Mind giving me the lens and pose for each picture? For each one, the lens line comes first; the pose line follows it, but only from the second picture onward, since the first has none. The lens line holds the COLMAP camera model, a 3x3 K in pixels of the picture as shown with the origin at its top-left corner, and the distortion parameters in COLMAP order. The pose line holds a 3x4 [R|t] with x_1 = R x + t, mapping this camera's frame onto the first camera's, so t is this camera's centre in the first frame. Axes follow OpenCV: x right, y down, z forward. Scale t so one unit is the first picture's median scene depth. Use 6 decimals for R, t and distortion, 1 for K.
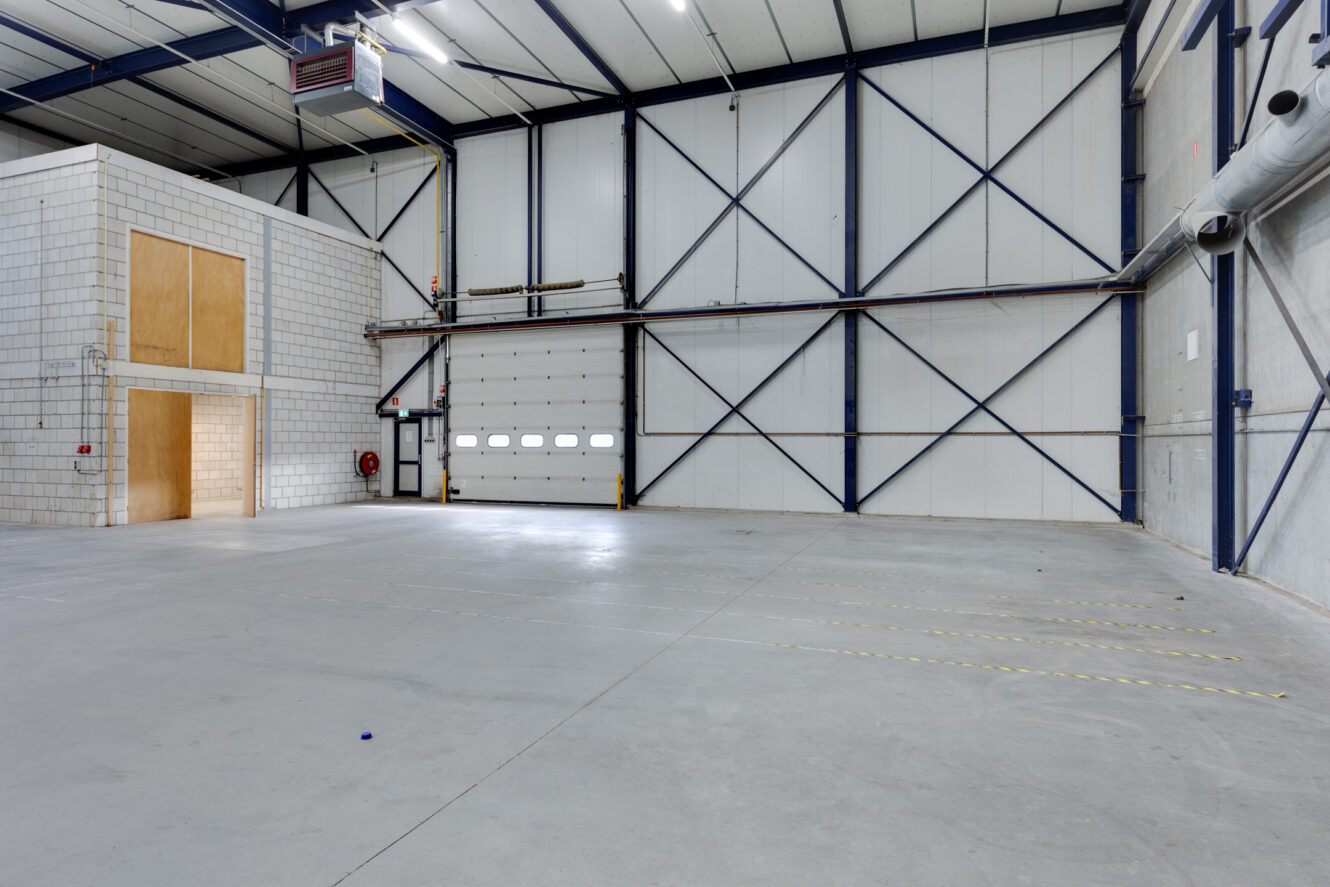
lens RADIAL K [[745.1, 0, 669.9], [0, 745.1, 443.4], [0, 0, 1]] dist [-0.000687, -0.003187]
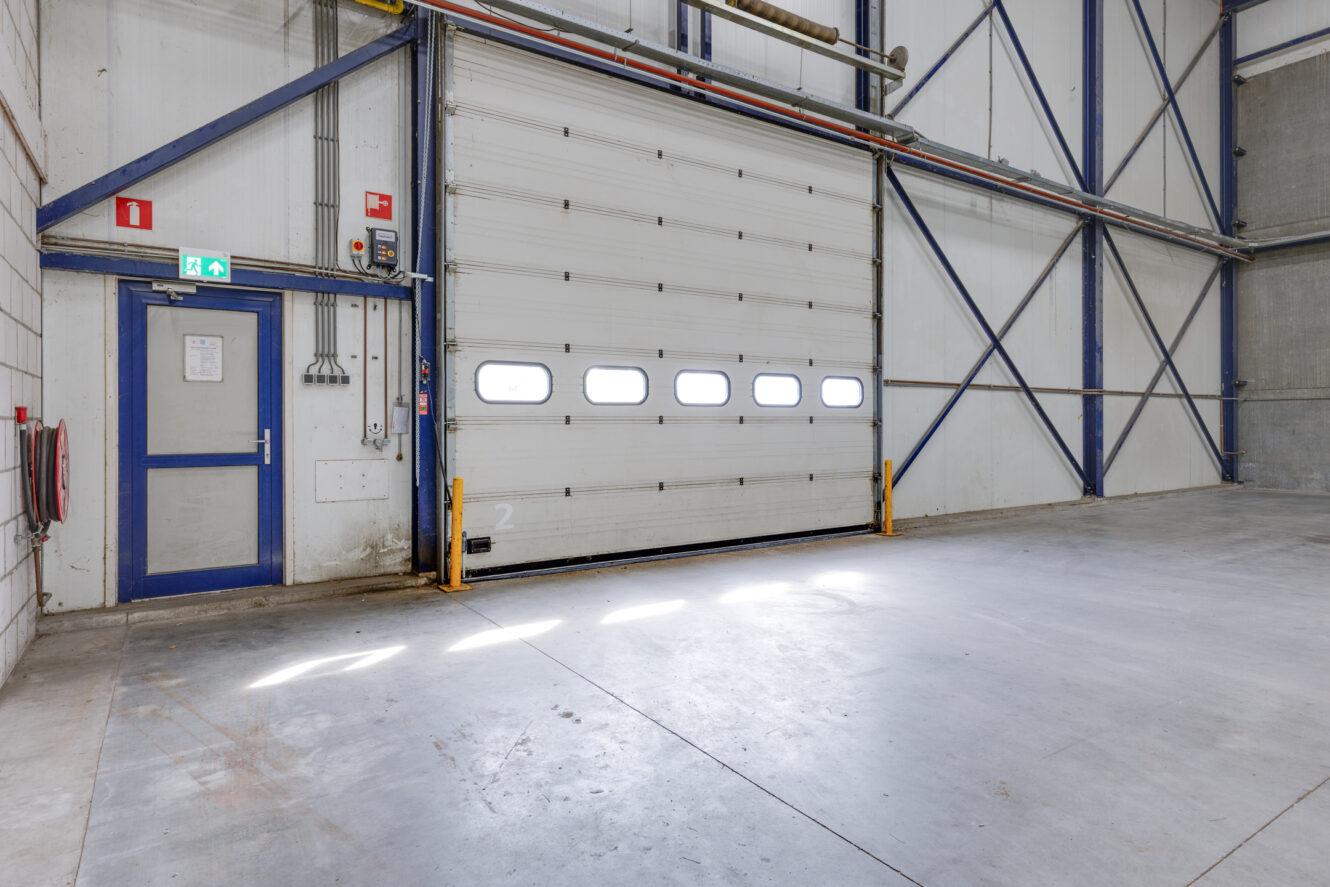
lens RADIAL K [[745.1, 0, 682.0], [0, 745.1, 426.6], [0, 0, 1]] dist [-0.000687, -0.003187]
pose [[0.572365, -0.008612, 0.819954, -0.488071], [-0.000384, 0.999942, 0.010770, 0.011731], [-0.819999, -0.006479, 0.572328, 0.745706]]
